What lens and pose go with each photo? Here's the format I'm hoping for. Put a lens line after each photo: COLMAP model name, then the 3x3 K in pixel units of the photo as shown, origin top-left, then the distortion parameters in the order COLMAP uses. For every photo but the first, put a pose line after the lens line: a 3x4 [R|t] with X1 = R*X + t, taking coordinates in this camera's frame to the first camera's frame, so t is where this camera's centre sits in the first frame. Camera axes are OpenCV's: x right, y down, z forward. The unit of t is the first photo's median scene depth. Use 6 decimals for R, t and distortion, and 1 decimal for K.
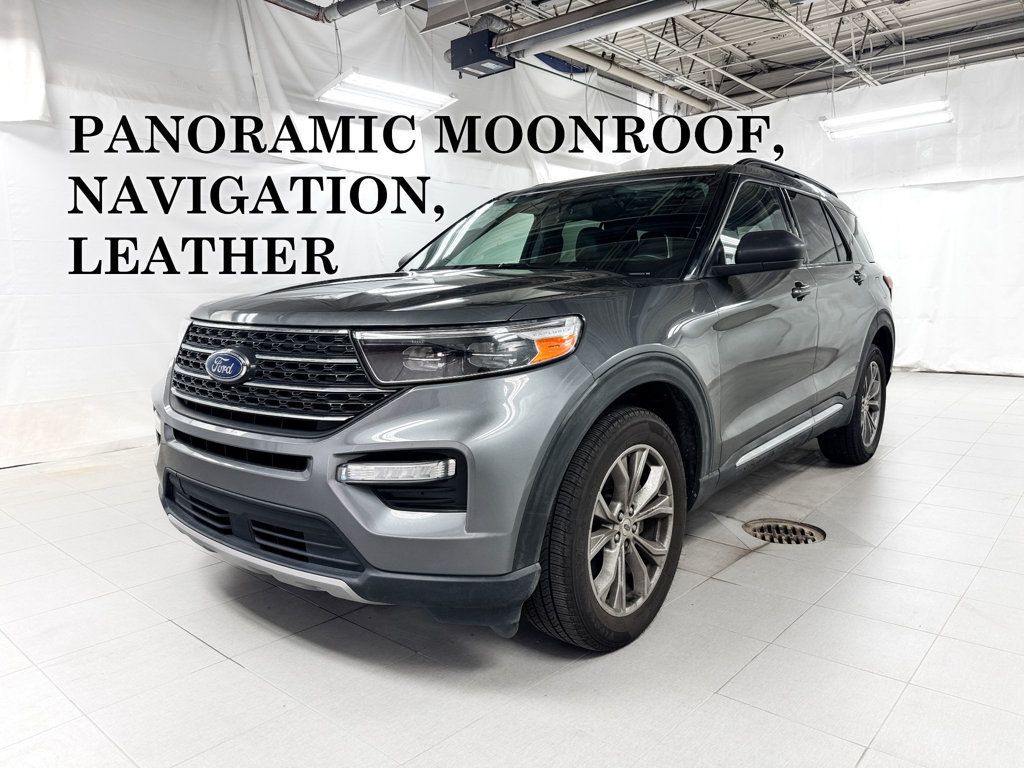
lens RADIAL K [[740.2, 0, 511.0], [0, 740.2, 388.0], [0, 0, 1]] dist [0.050337, -0.063850]
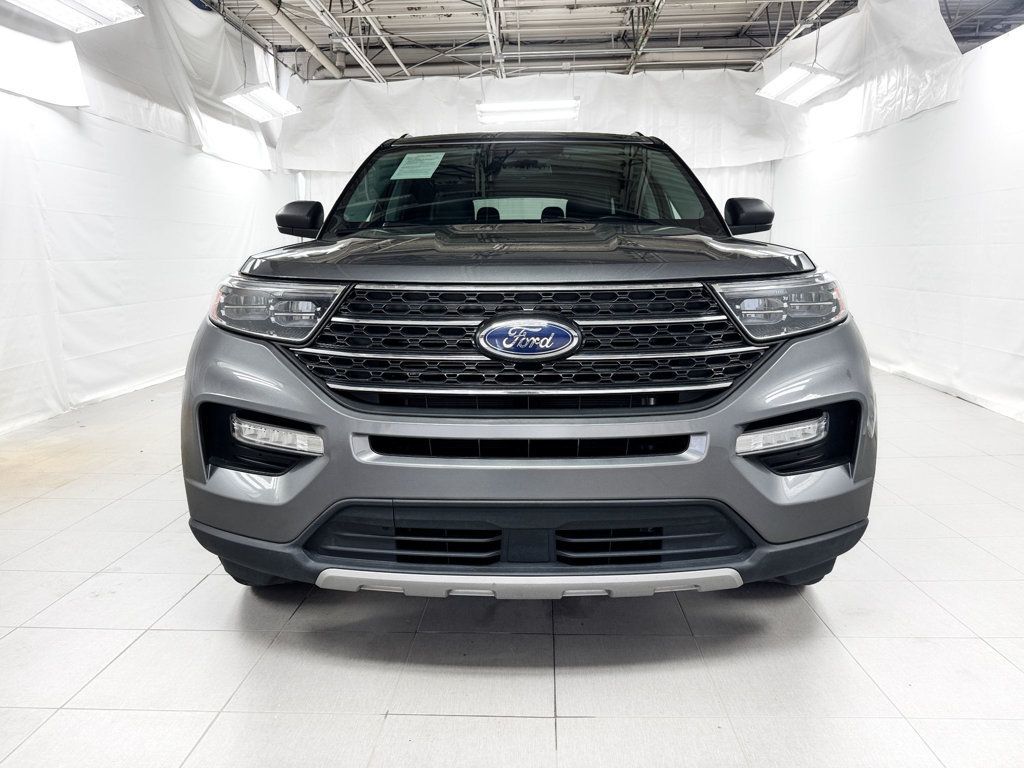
lens RADIAL K [[740.2, 0, 514.3], [0, 740.2, 377.8], [0, 0, 1]] dist [0.050337, -0.063850]
pose [[0.779508, -0.098623, 0.618580, -0.884669], [0.087944, 0.994977, 0.047810, -0.027427], [-0.620188, 0.017132, 0.784266, 0.432308]]
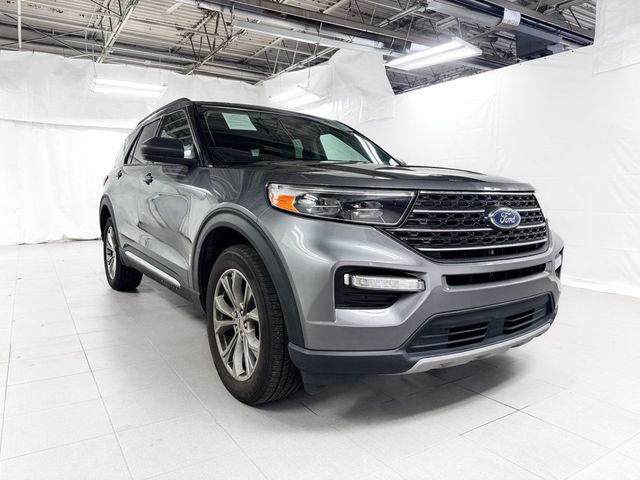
lens RADIAL K [[462.6, 0, 321.1], [0, 462.6, 241.7], [0, 0, 1]] dist [0.050337, -0.063850]
pose [[0.273207, -0.088277, 0.957896, -1.412484], [0.121581, 0.990964, 0.056647, -0.082927], [-0.954241, 0.100986, 0.281471, 1.122005]]
